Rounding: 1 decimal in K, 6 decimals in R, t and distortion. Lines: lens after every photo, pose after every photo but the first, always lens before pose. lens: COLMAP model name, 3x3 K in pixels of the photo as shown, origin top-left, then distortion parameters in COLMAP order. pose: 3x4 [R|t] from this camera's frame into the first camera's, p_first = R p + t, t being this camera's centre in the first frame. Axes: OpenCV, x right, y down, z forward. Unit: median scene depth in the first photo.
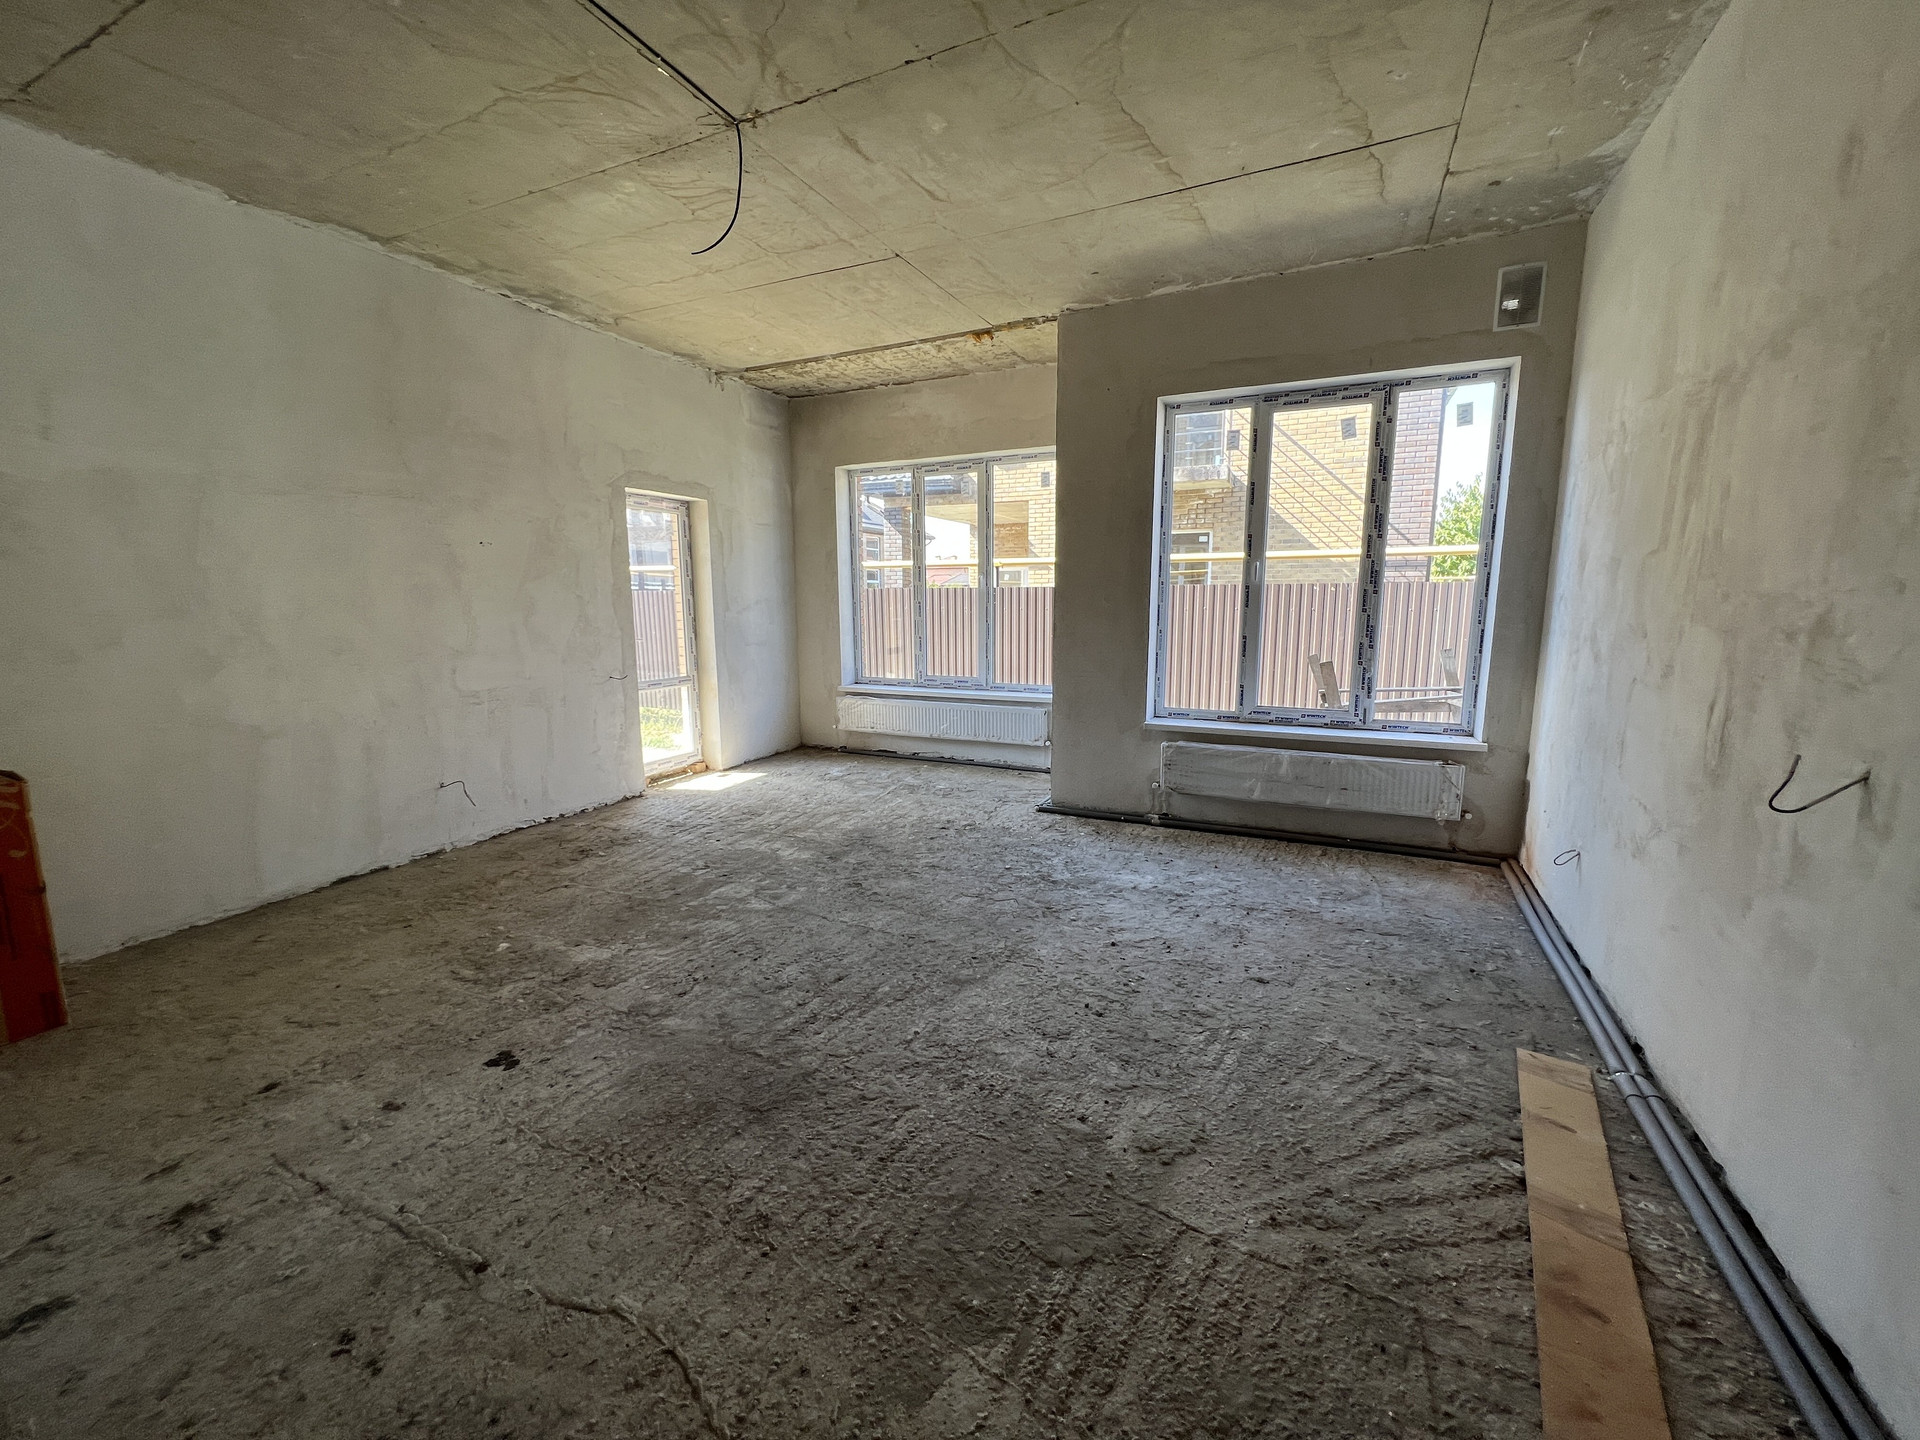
lens RADIAL K [[769.3, 0, 954.9], [0, 769.3, 714.2], [0, 0, 1]] dist [0.001892, 0.000380]
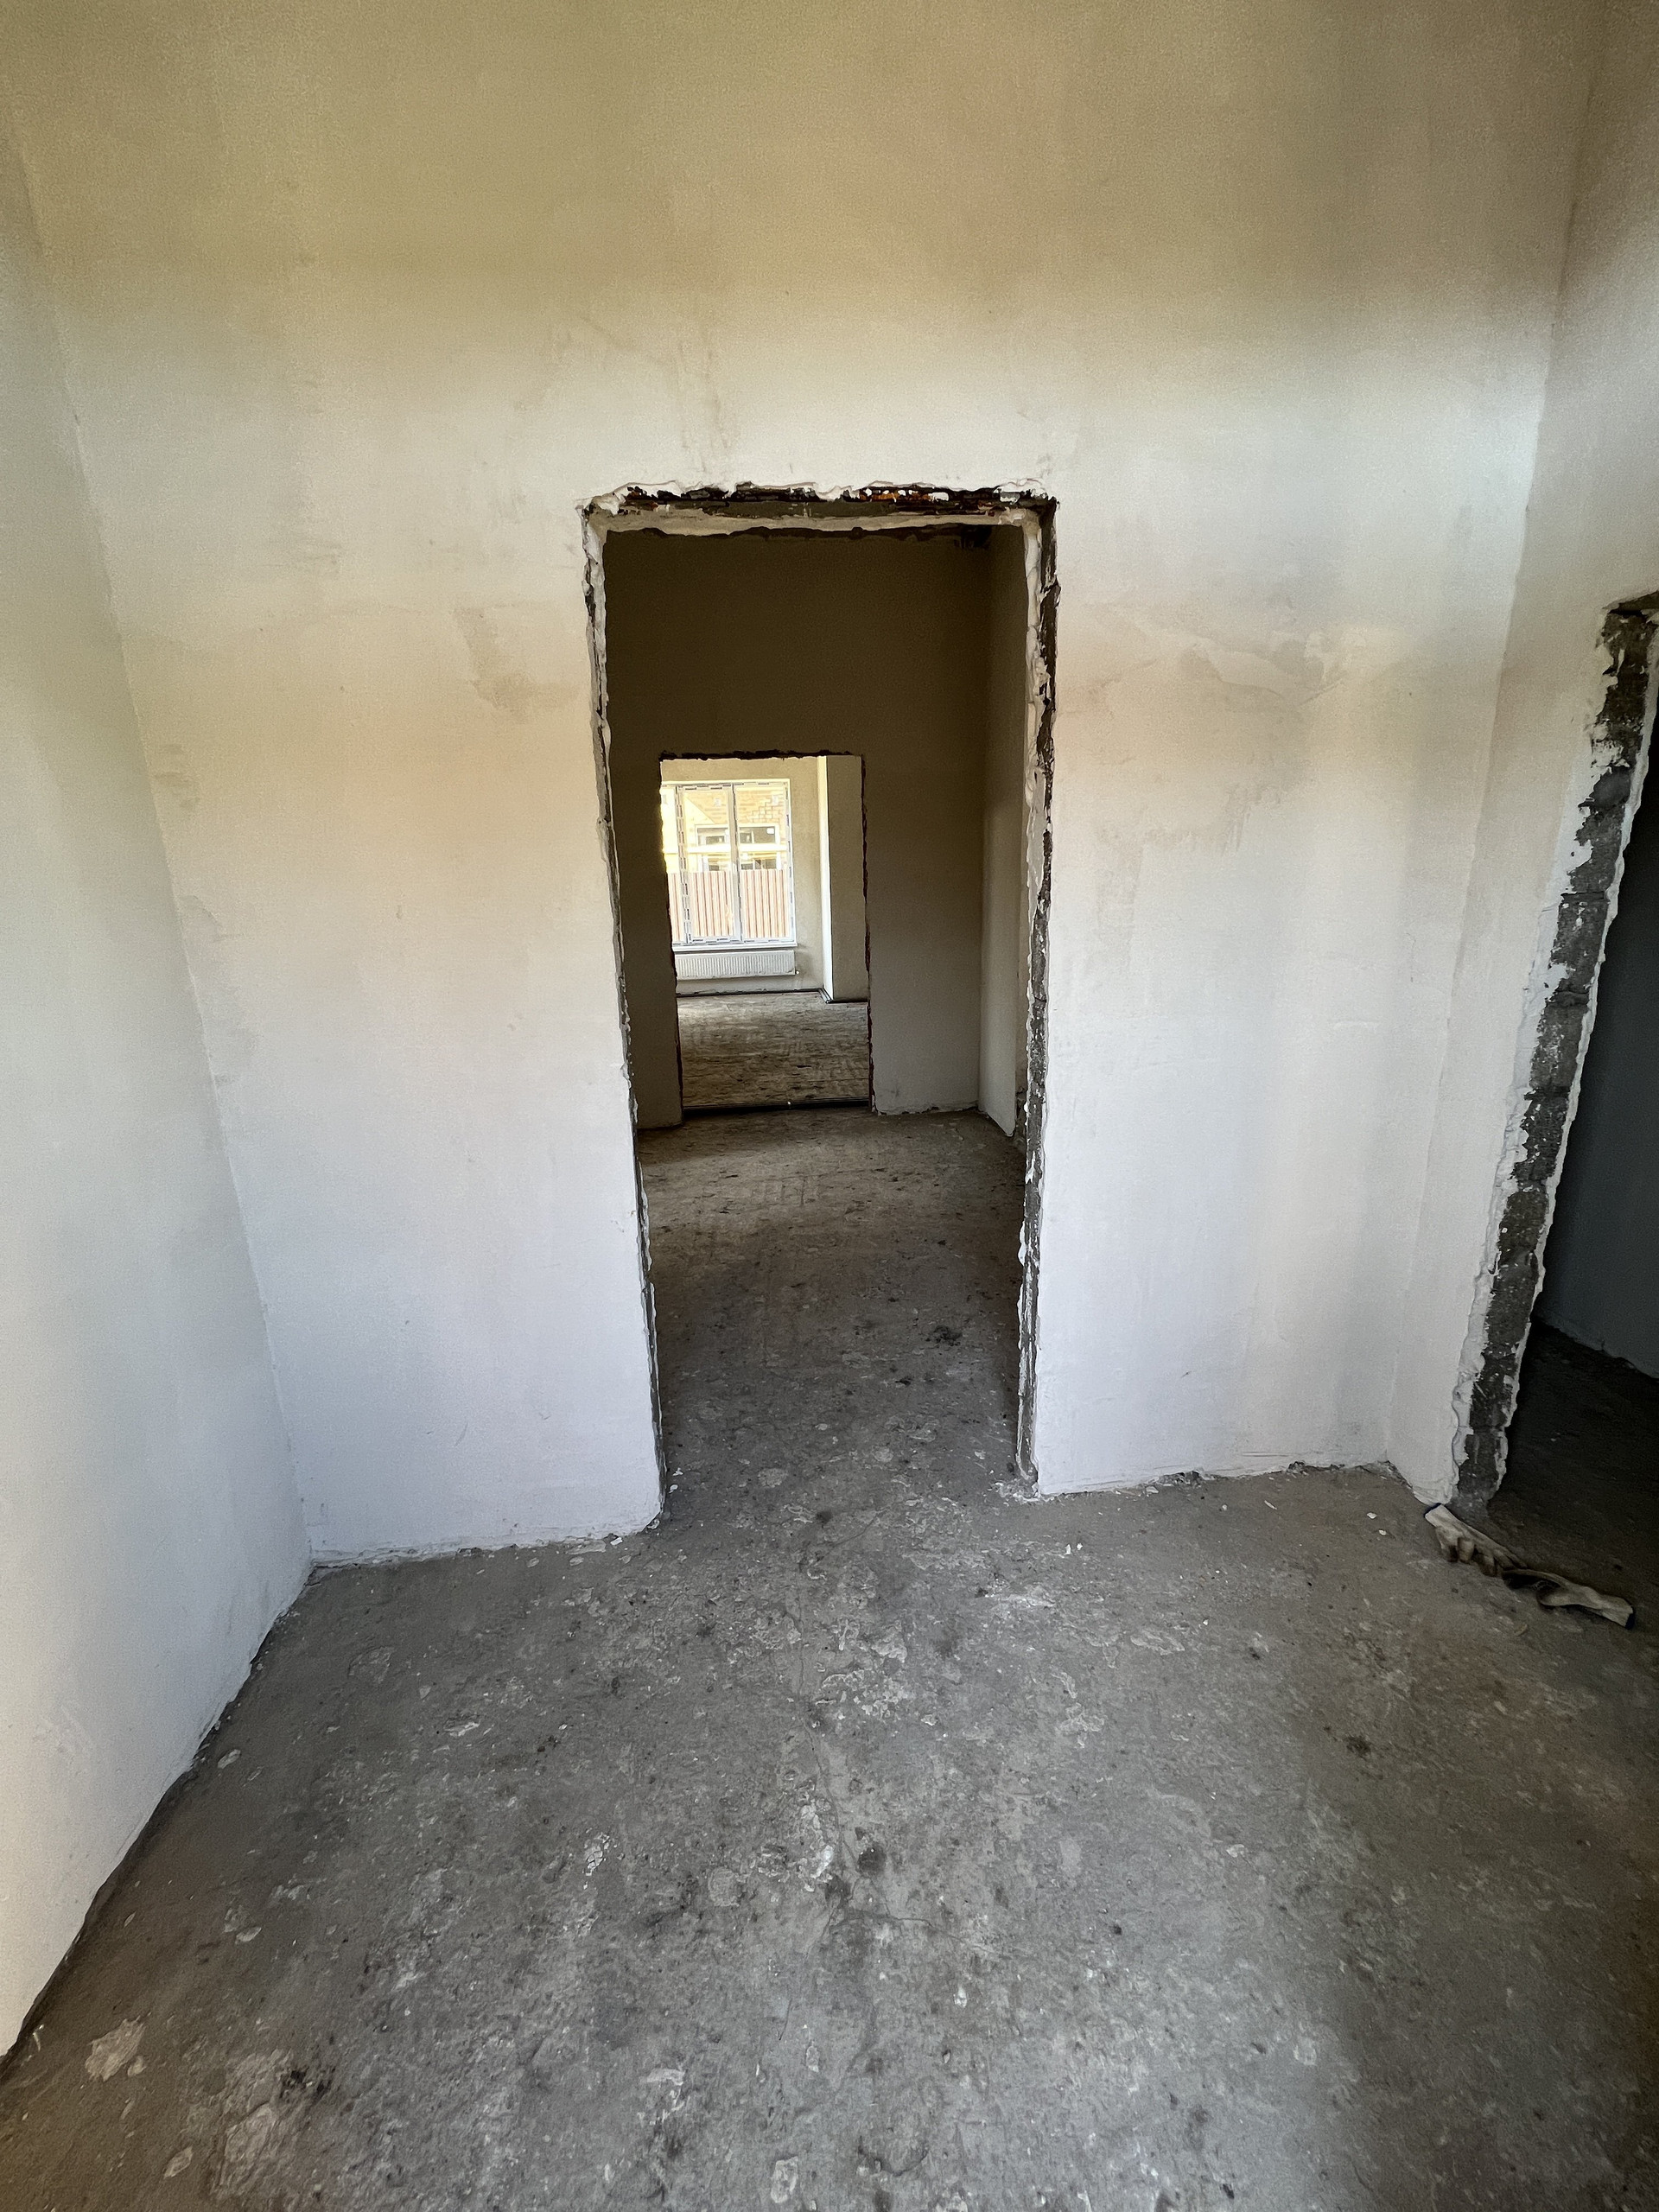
lens RADIAL K [[886.3, 0, 835.5], [0, 886.3, 1112.4], [0, 0, 1]] dist [0.001892, 0.000380]
pose [[0.842905, -0.152590, 0.515972, -2.001505], [0.099449, 0.986605, 0.129309, 0.233799], [-0.528792, -0.057683, 0.846789, -1.503193]]
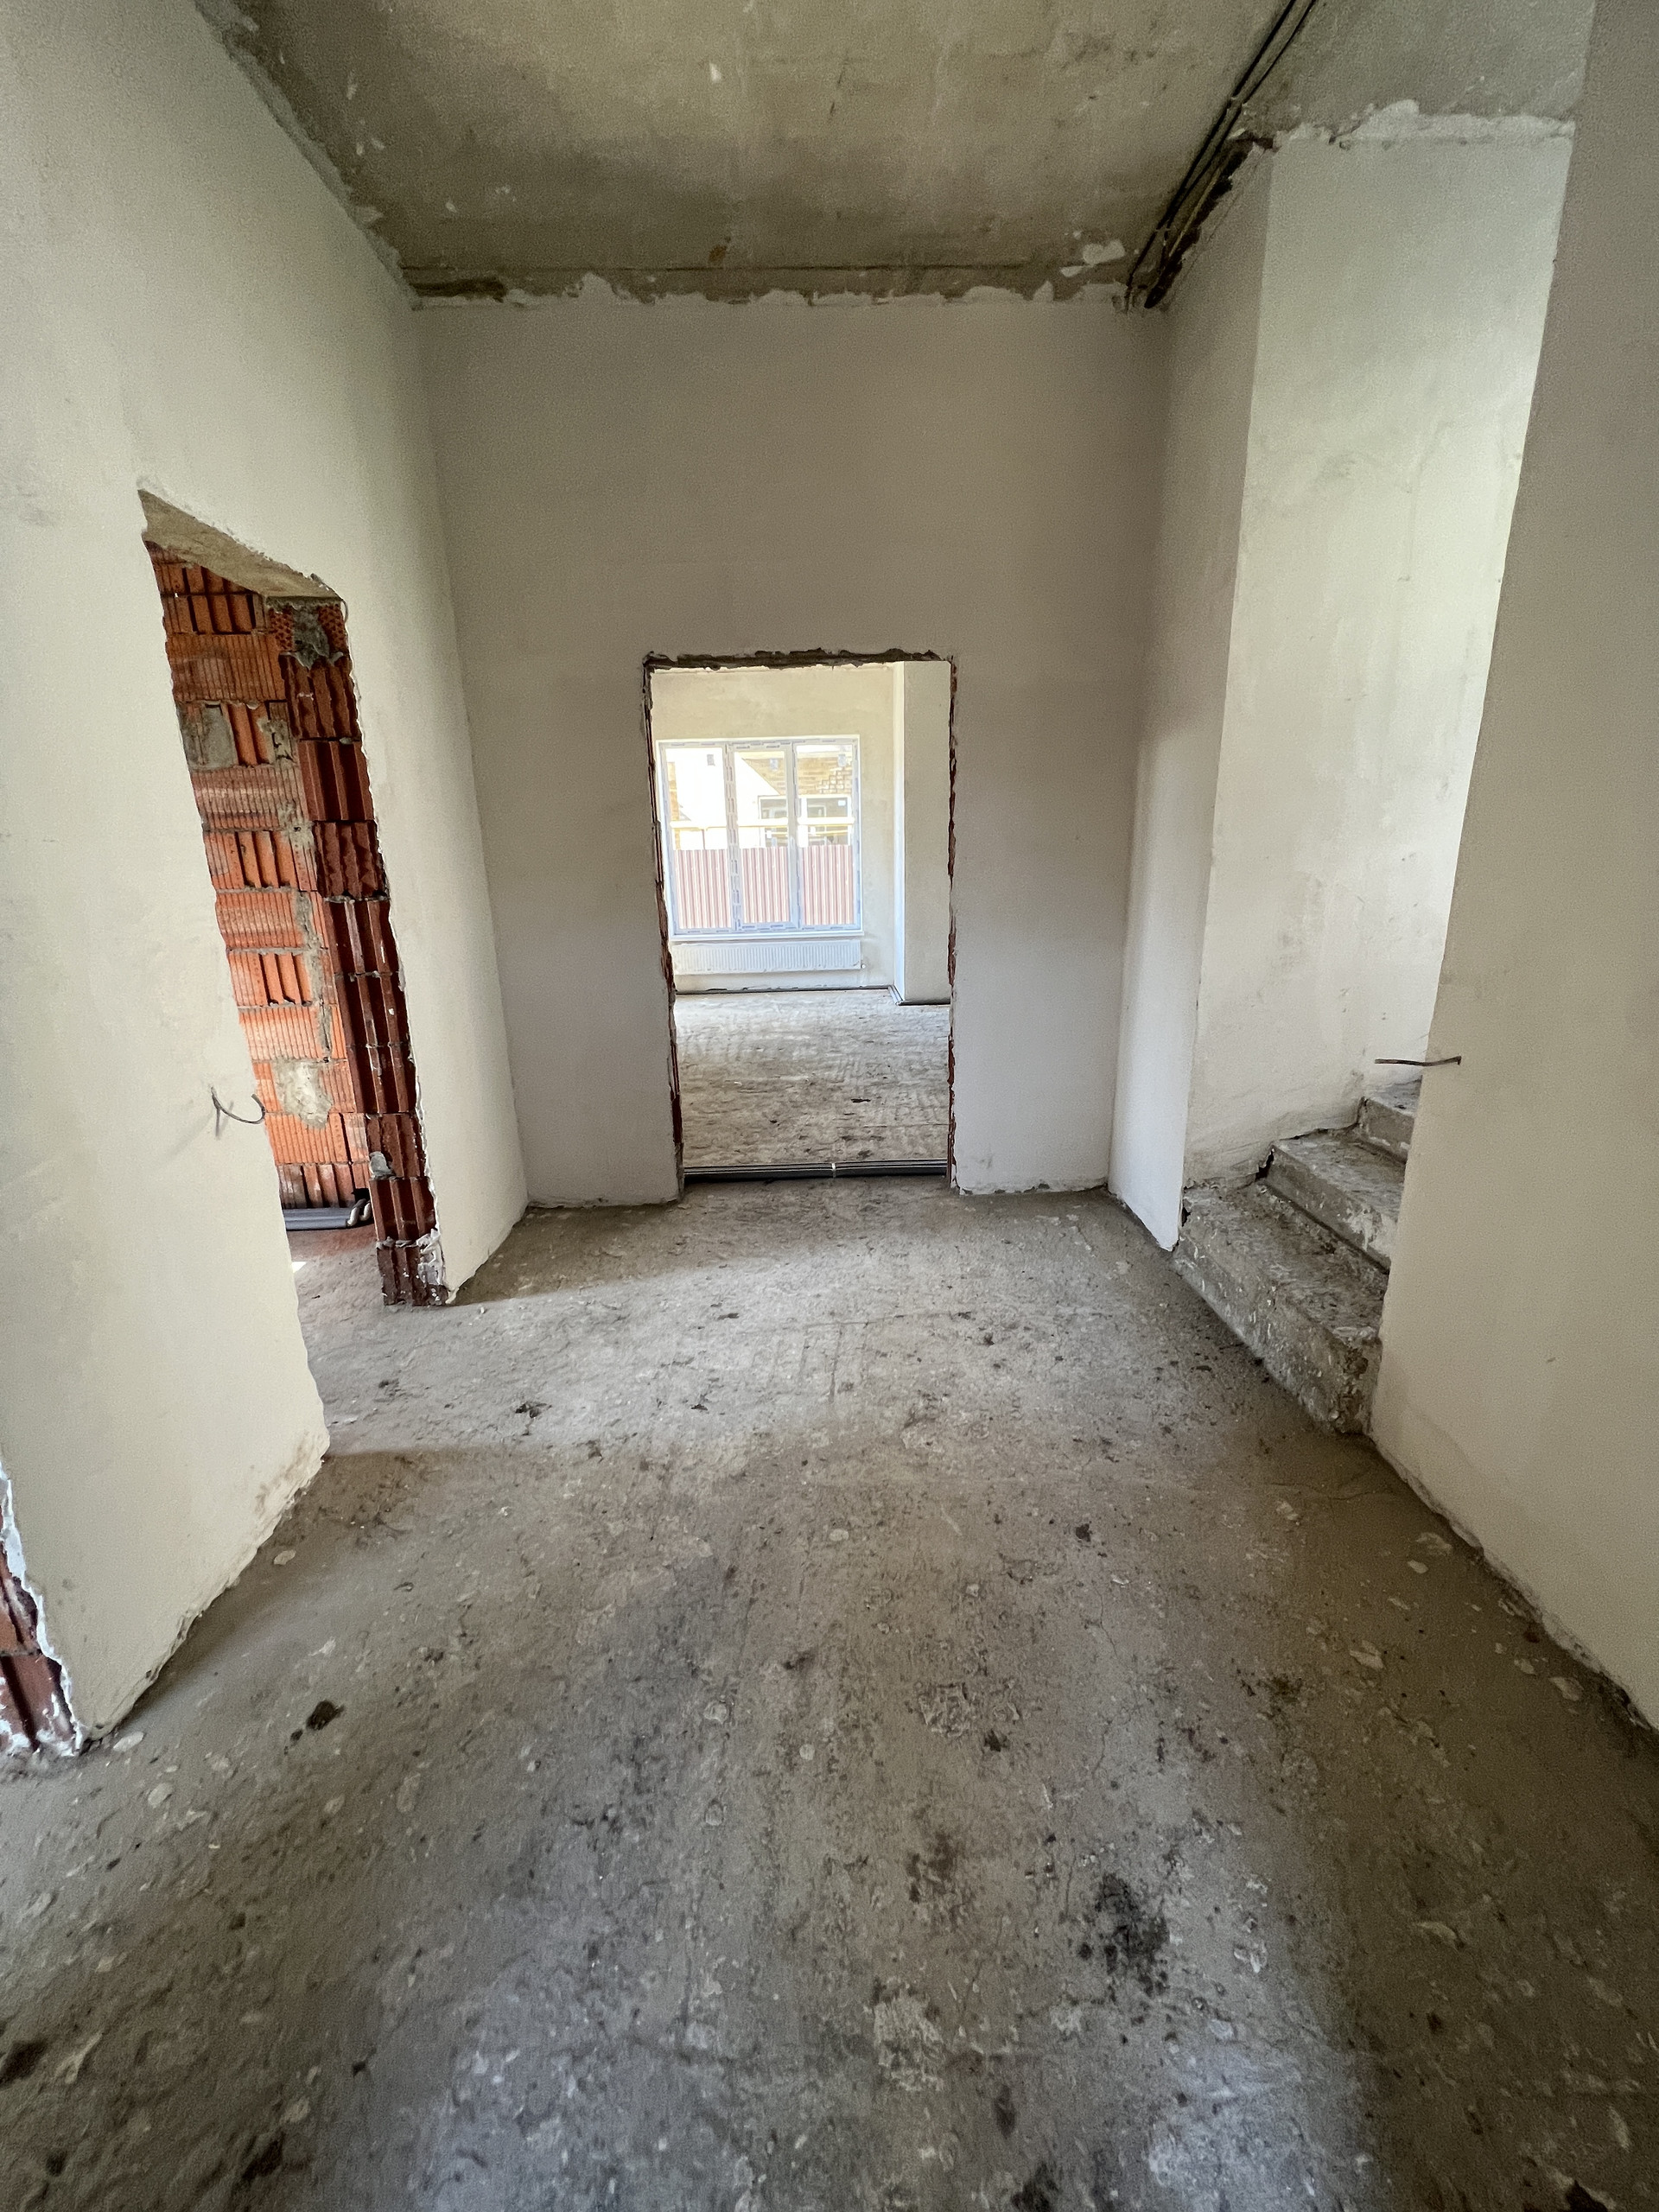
lens RADIAL K [[886.3, 0, 834.1], [0, 886.3, 1105.2], [0, 0, 1]] dist [0.001892, 0.000380]
pose [[0.886678, -0.136420, 0.441805, -1.602968], [0.084401, 0.987185, 0.135434, 0.158595], [-0.454619, -0.082797, 0.886829, -0.907587]]
